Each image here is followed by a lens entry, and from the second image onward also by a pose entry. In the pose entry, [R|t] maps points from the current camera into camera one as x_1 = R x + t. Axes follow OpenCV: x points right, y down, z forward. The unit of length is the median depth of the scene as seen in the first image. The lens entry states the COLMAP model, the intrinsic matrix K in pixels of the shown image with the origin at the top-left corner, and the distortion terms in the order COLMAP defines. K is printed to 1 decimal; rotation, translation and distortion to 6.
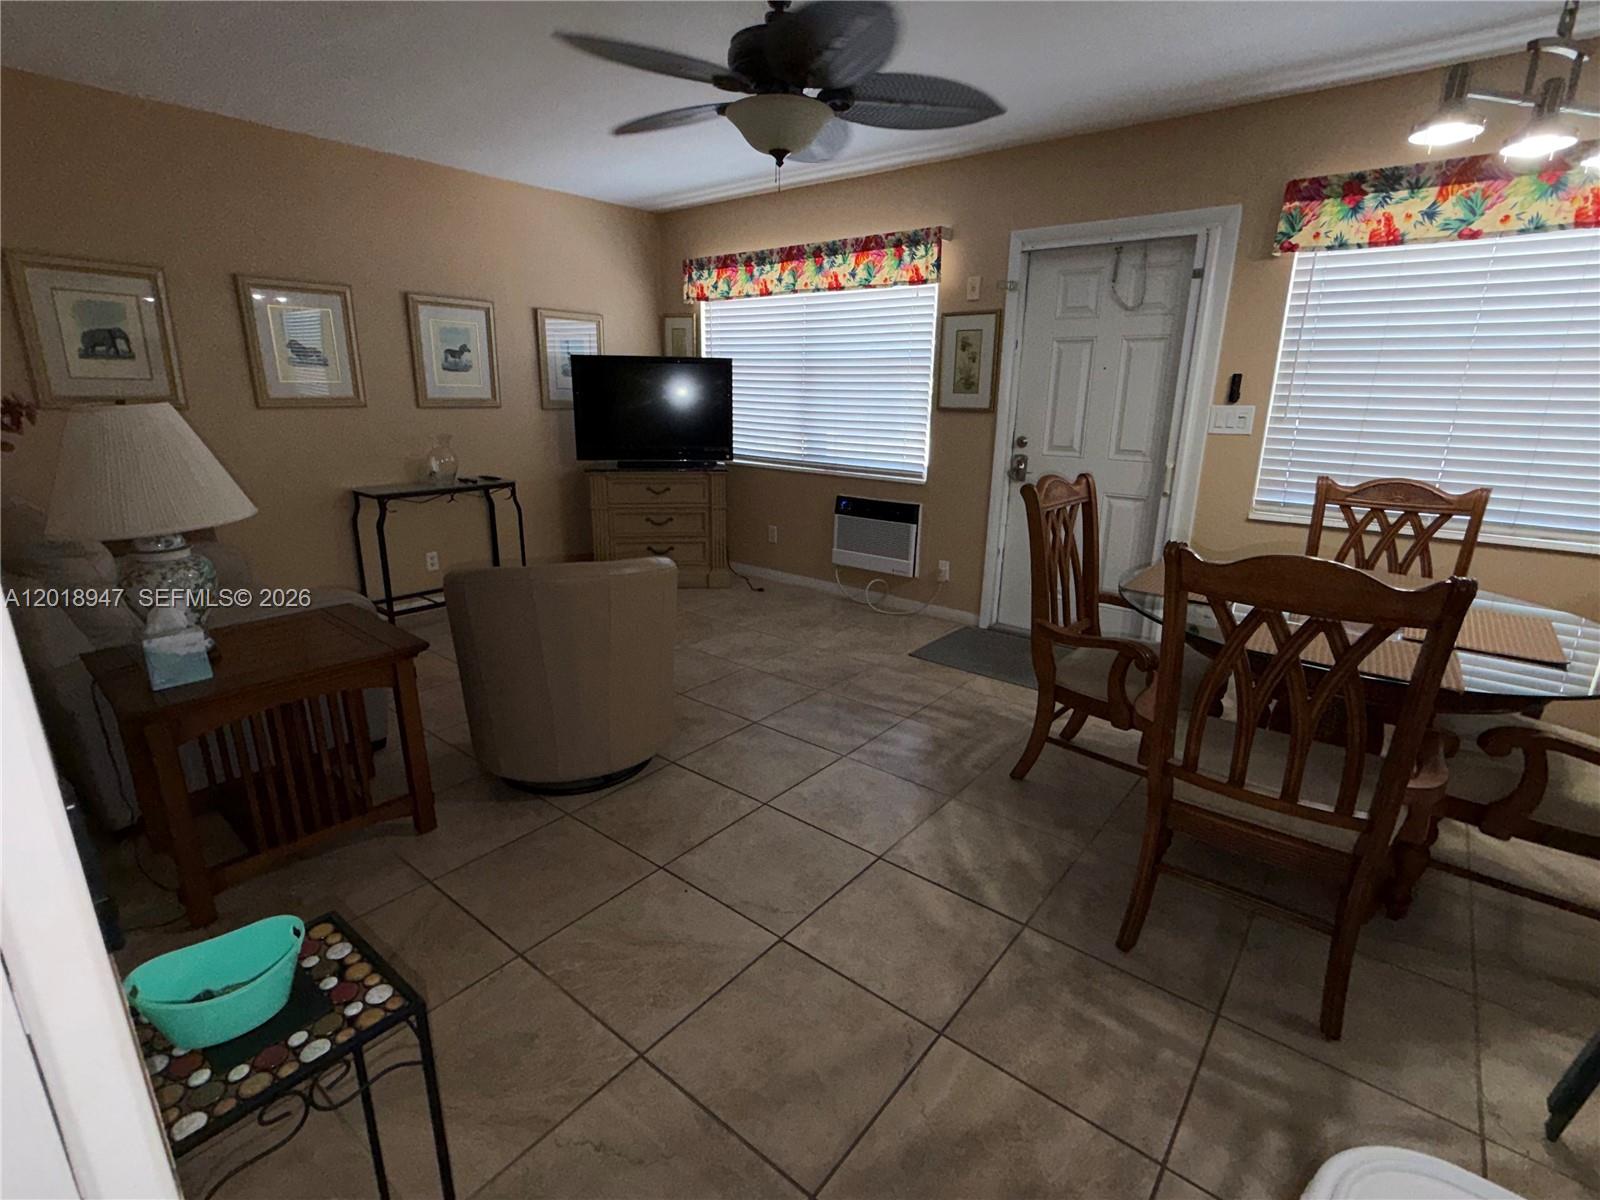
lens RADIAL K [[760.3, 0, 800.0], [0, 760.3, 600.0], [0, 0, 1]] dist [0.002550, 0.000325]
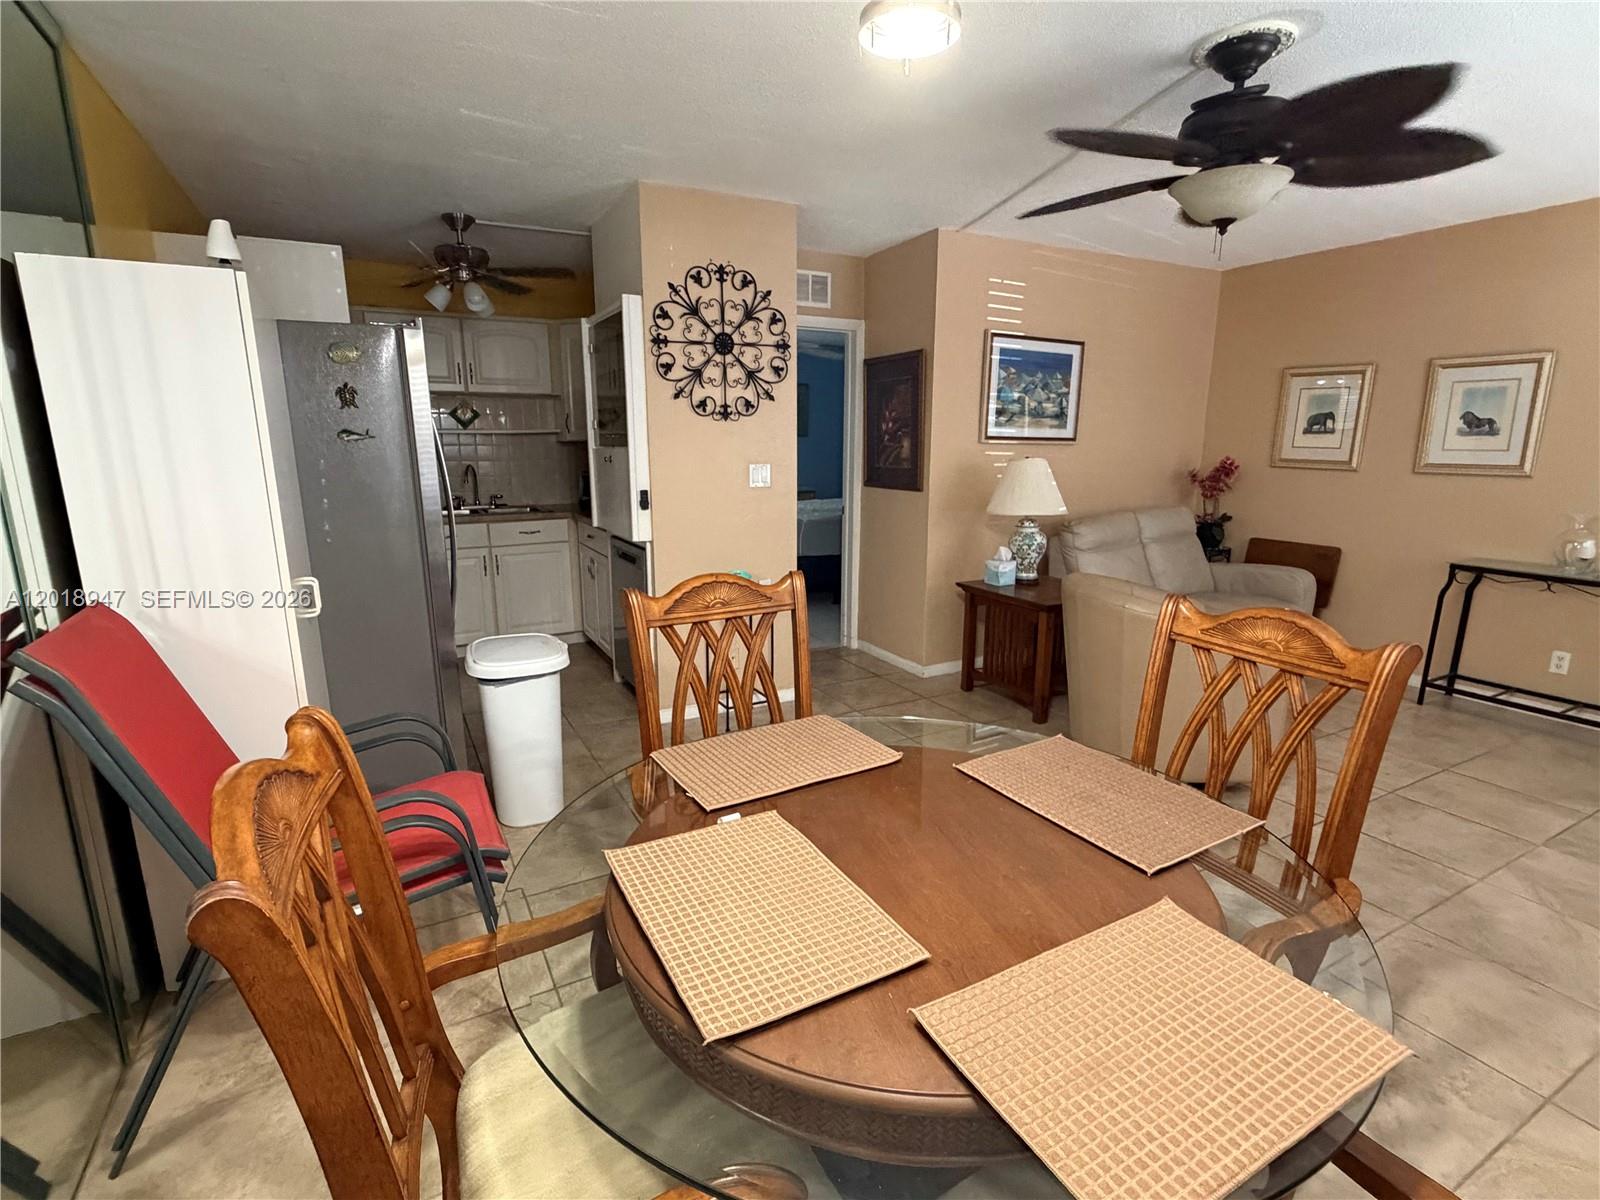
lens RADIAL K [[730.7, 0, 796.0], [0, 730.7, 608.5], [0, 0, 1]] dist [0.001533, 0.000209]
pose [[-0.375695, 0.182420, -0.908612, 0.743277], [-0.264761, 0.918446, 0.293868, -0.163615], [0.888119, 0.350970, -0.296758, 0.664136]]
